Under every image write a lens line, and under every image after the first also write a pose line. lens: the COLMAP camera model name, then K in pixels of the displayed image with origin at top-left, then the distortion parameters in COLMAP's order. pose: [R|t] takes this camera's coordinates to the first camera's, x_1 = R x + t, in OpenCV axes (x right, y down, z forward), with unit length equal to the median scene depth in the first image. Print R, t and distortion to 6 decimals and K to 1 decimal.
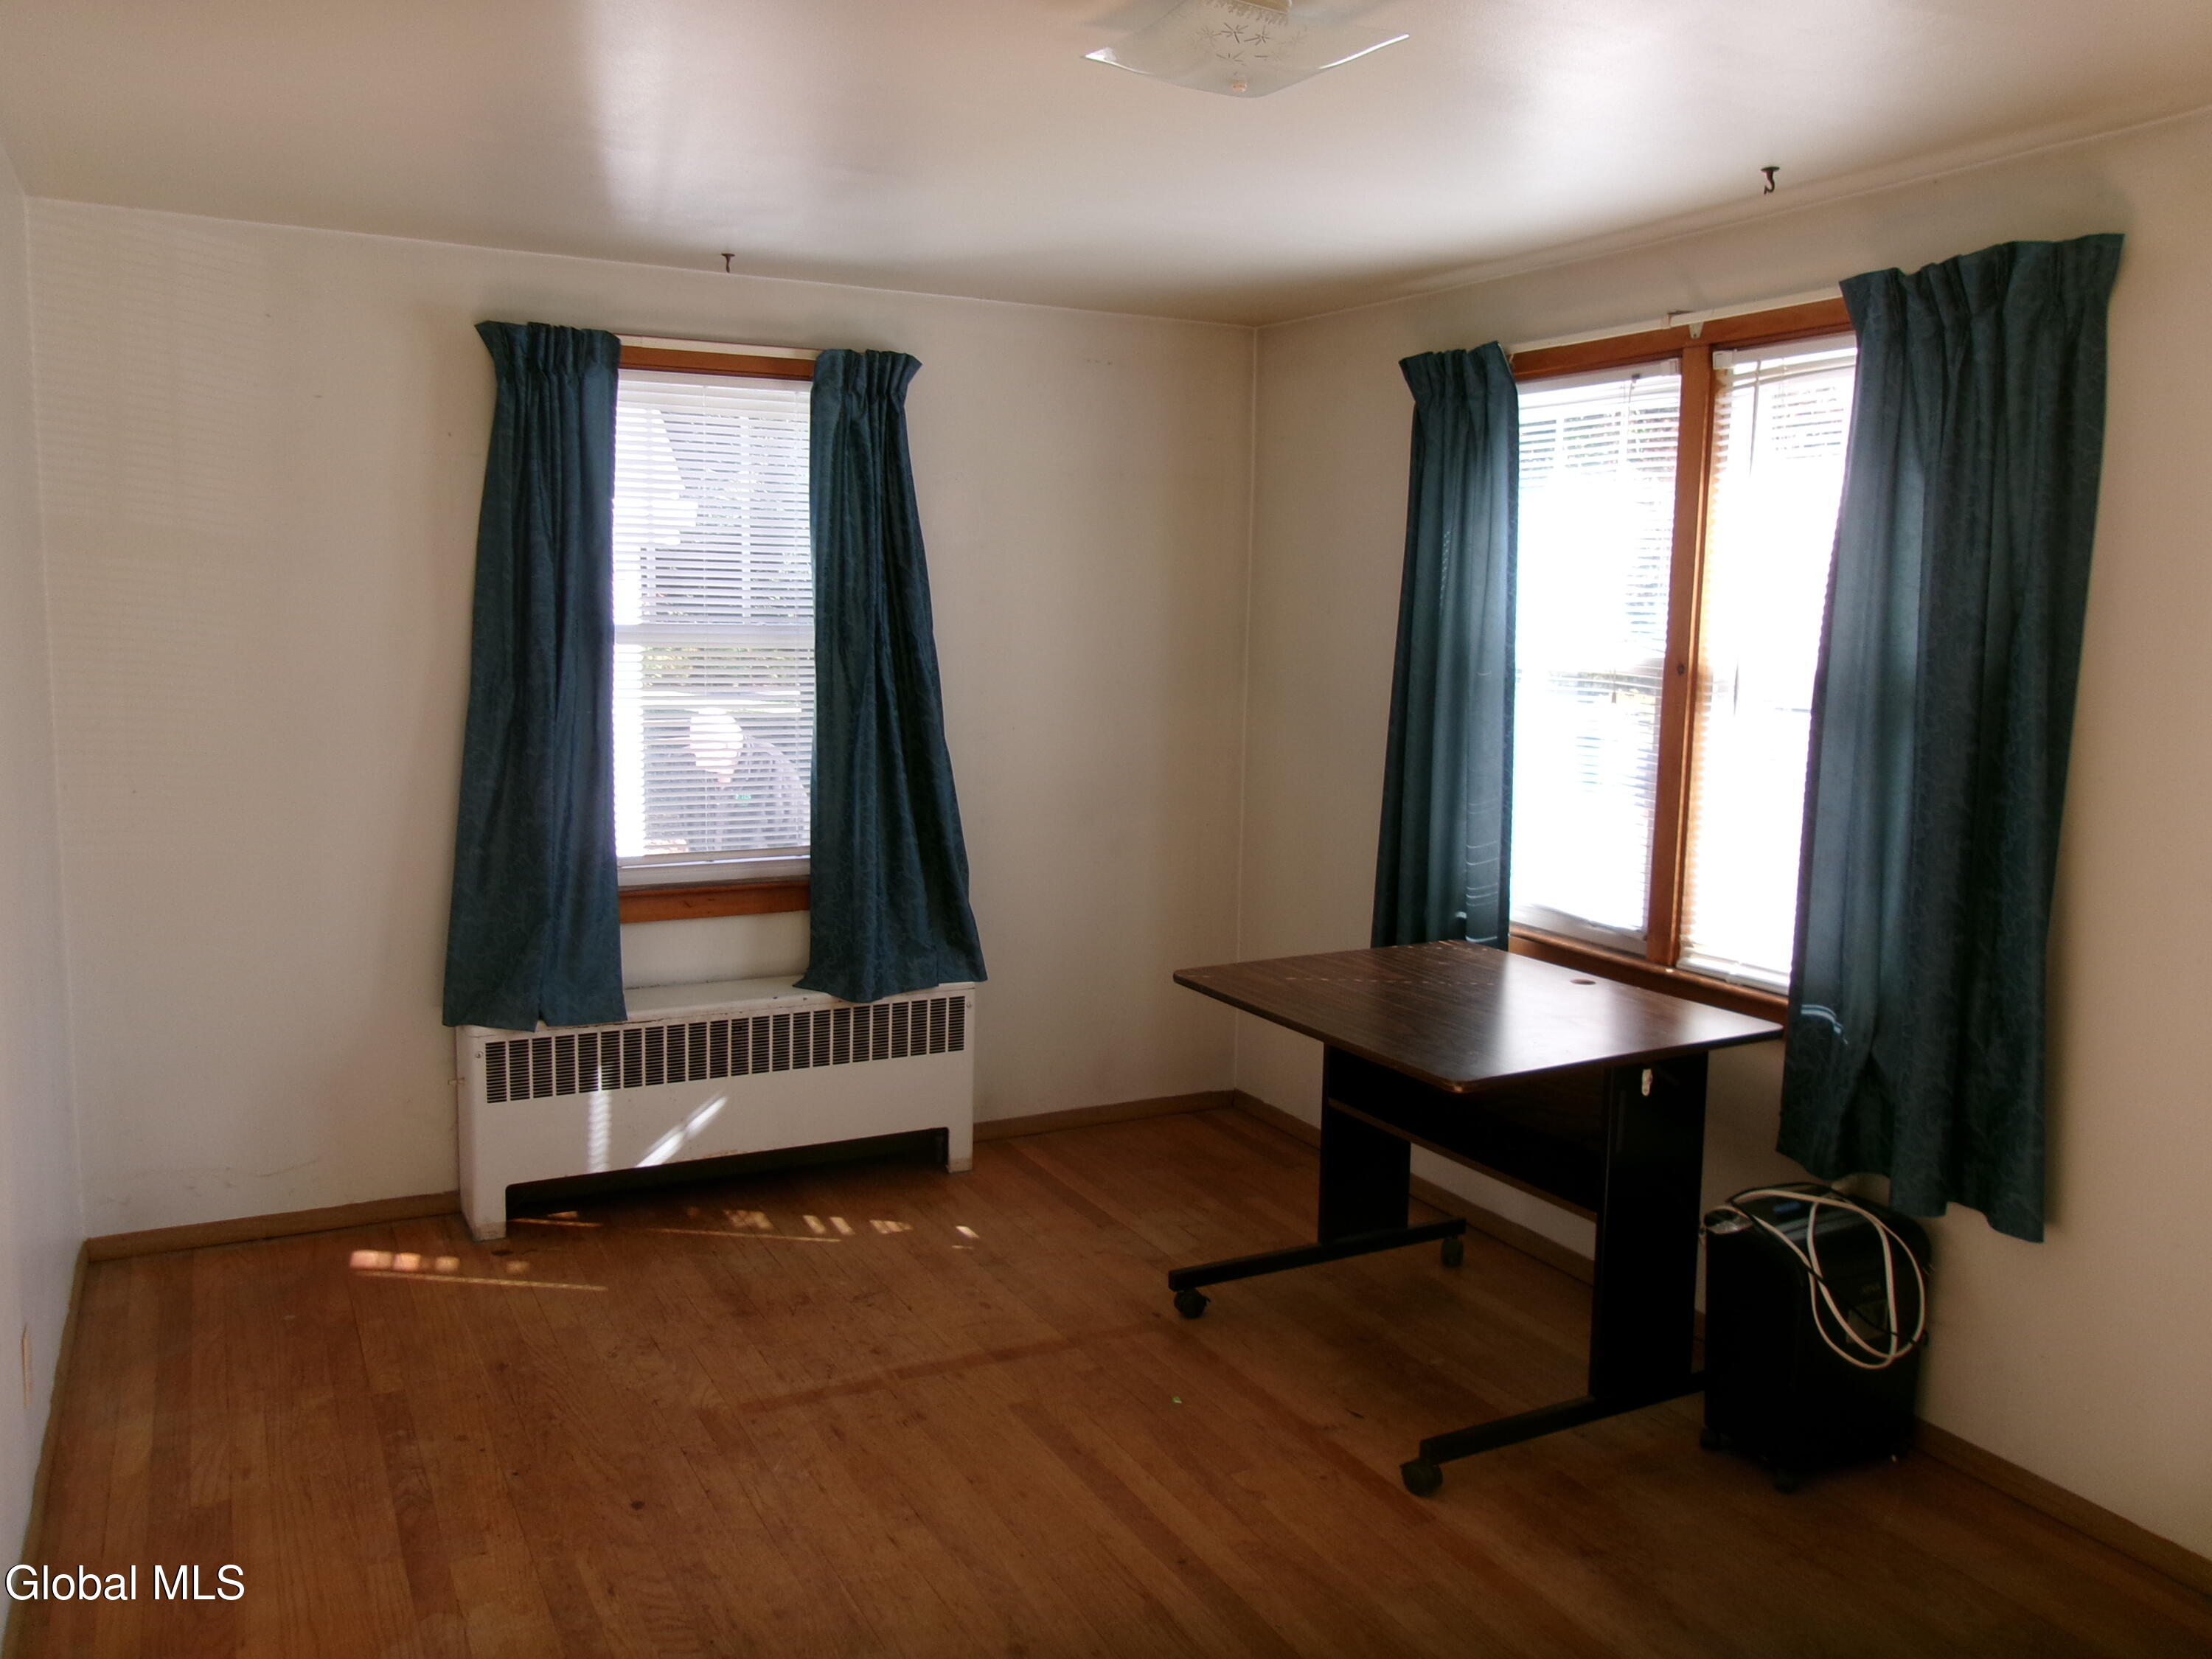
lens RADIAL K [[1724.7, 0, 1099.2], [0, 1724.7, 805.9], [0, 0, 1]] dist [-0.027992, 0.046760]
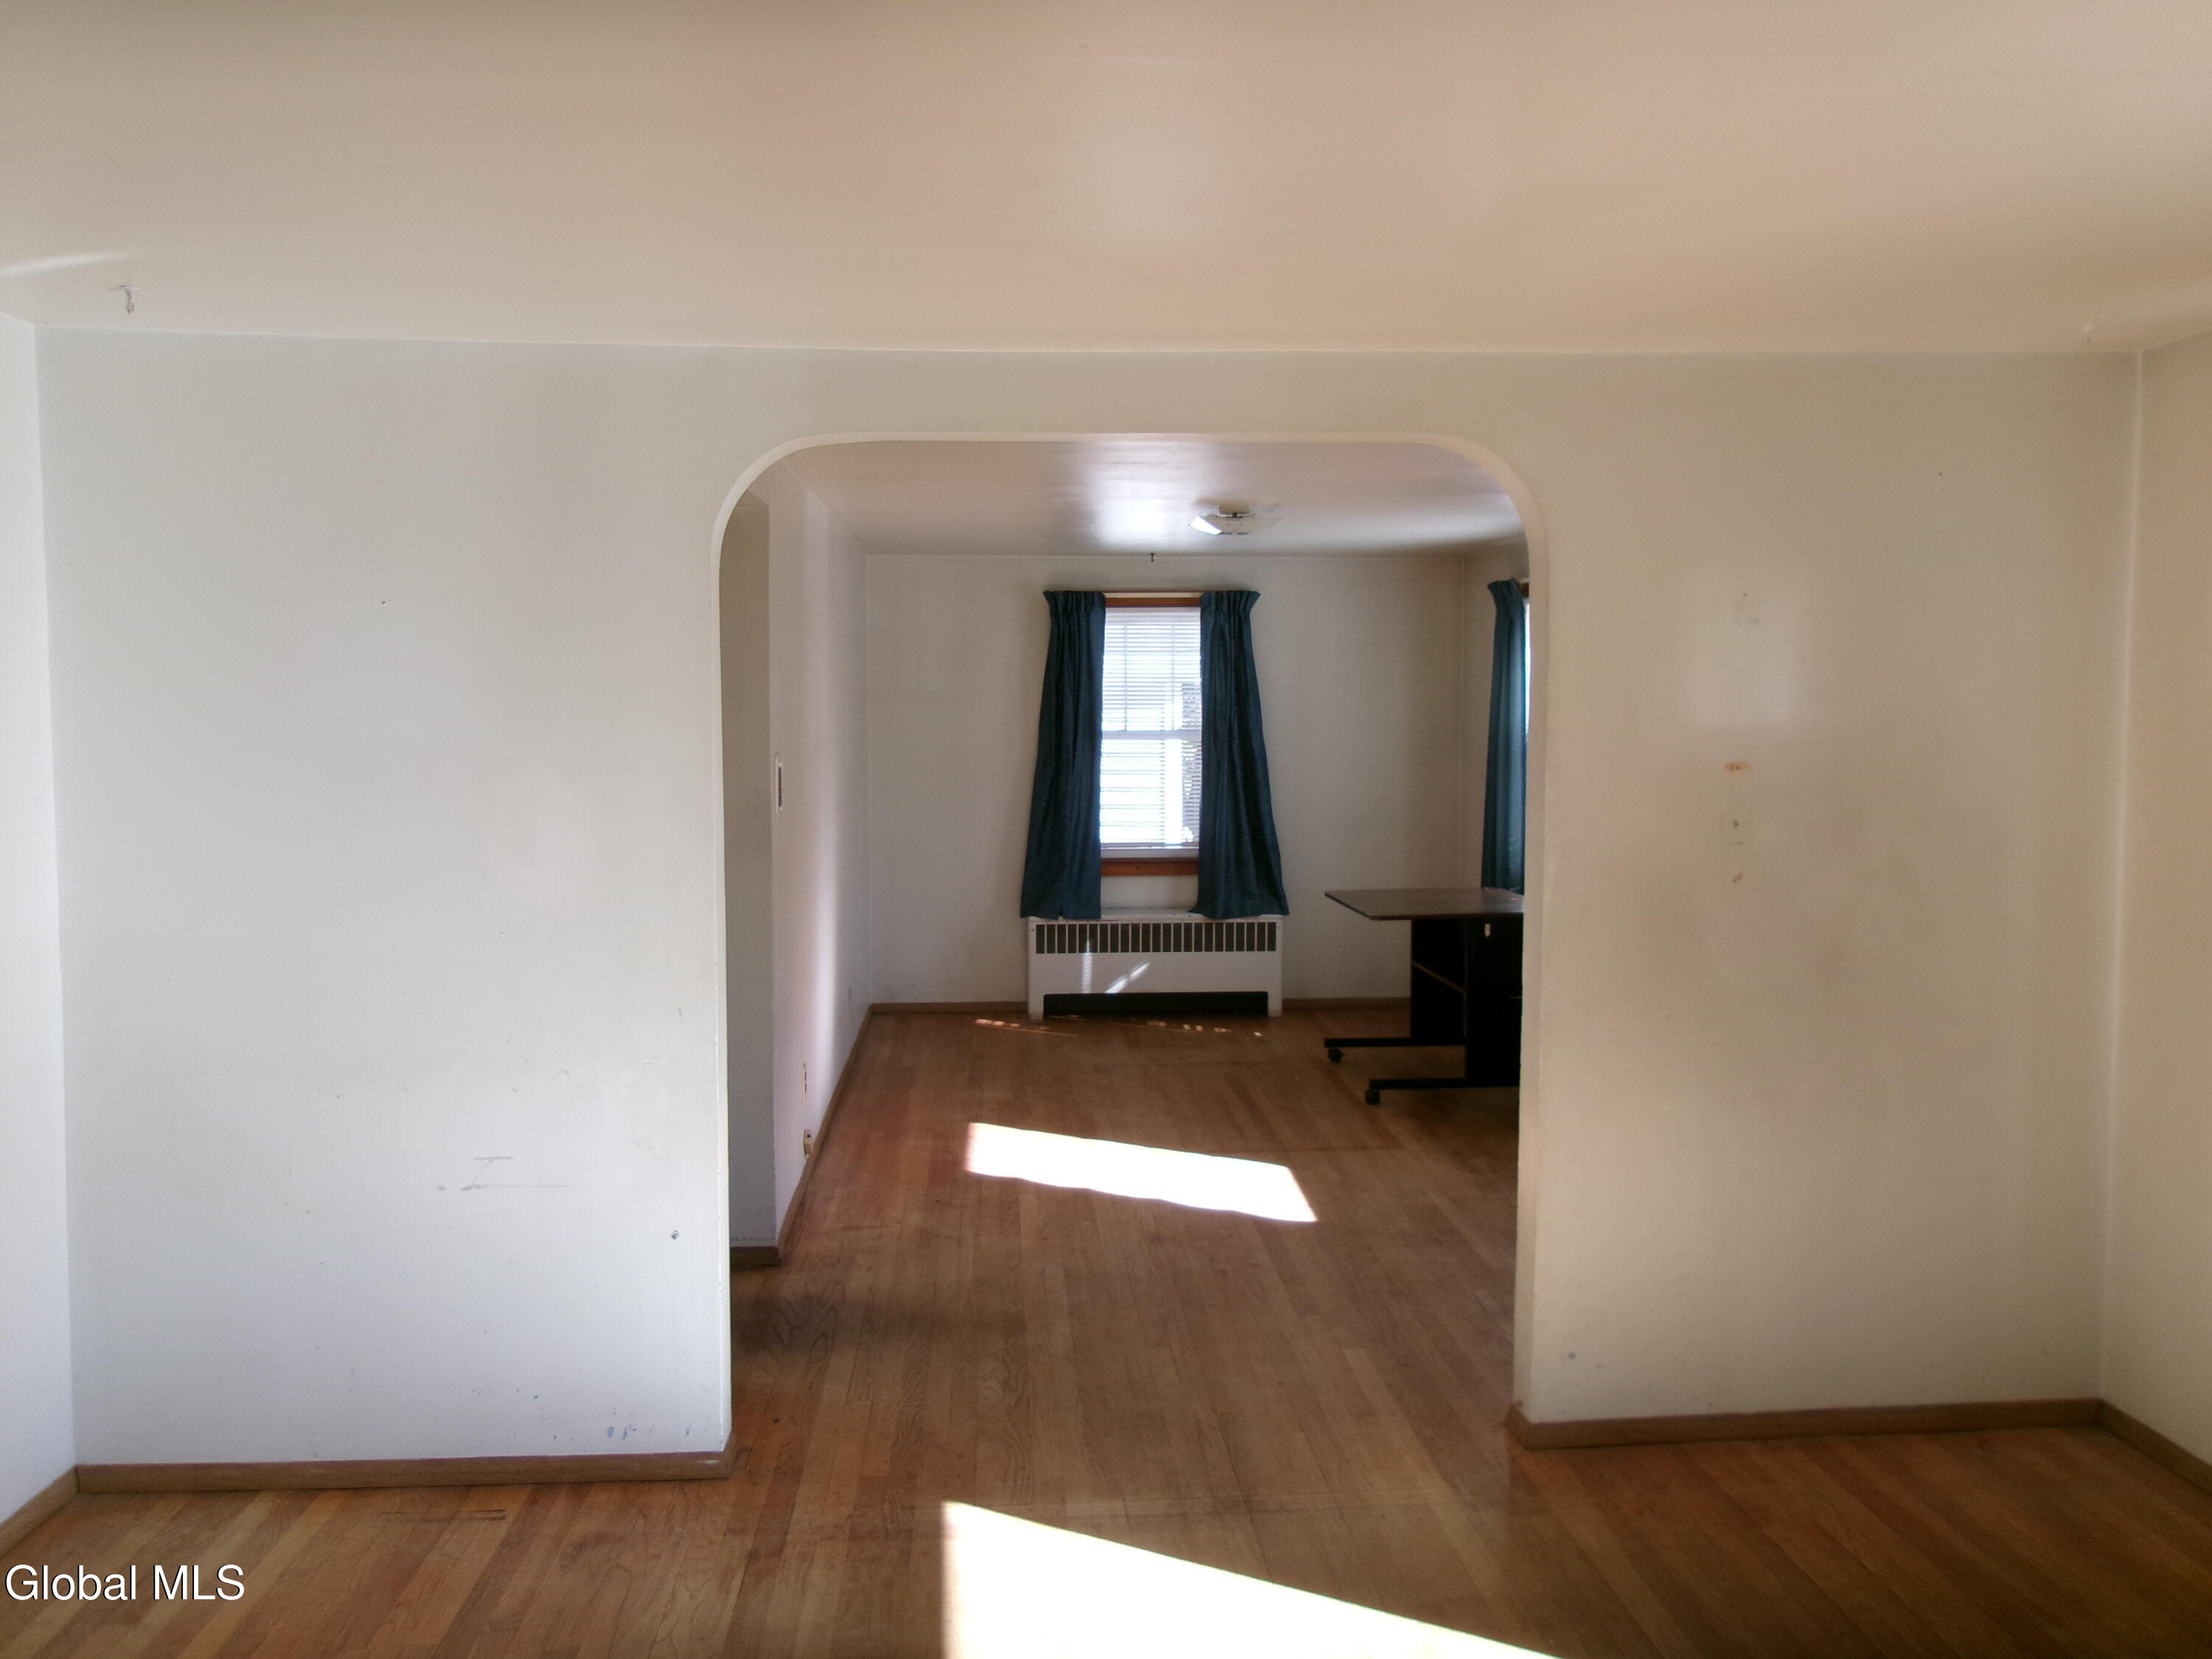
lens RADIAL K [[1724.7, 0, 1107.8], [0, 1724.7, 832.3], [0, 0, 1]] dist [-0.027992, 0.046760]
pose [[0.914090, 0.011252, -0.405354, 0.569329], [-0.033132, 0.998345, -0.047002, 0.116330], [0.404155, 0.056394, 0.912951, -0.891754]]
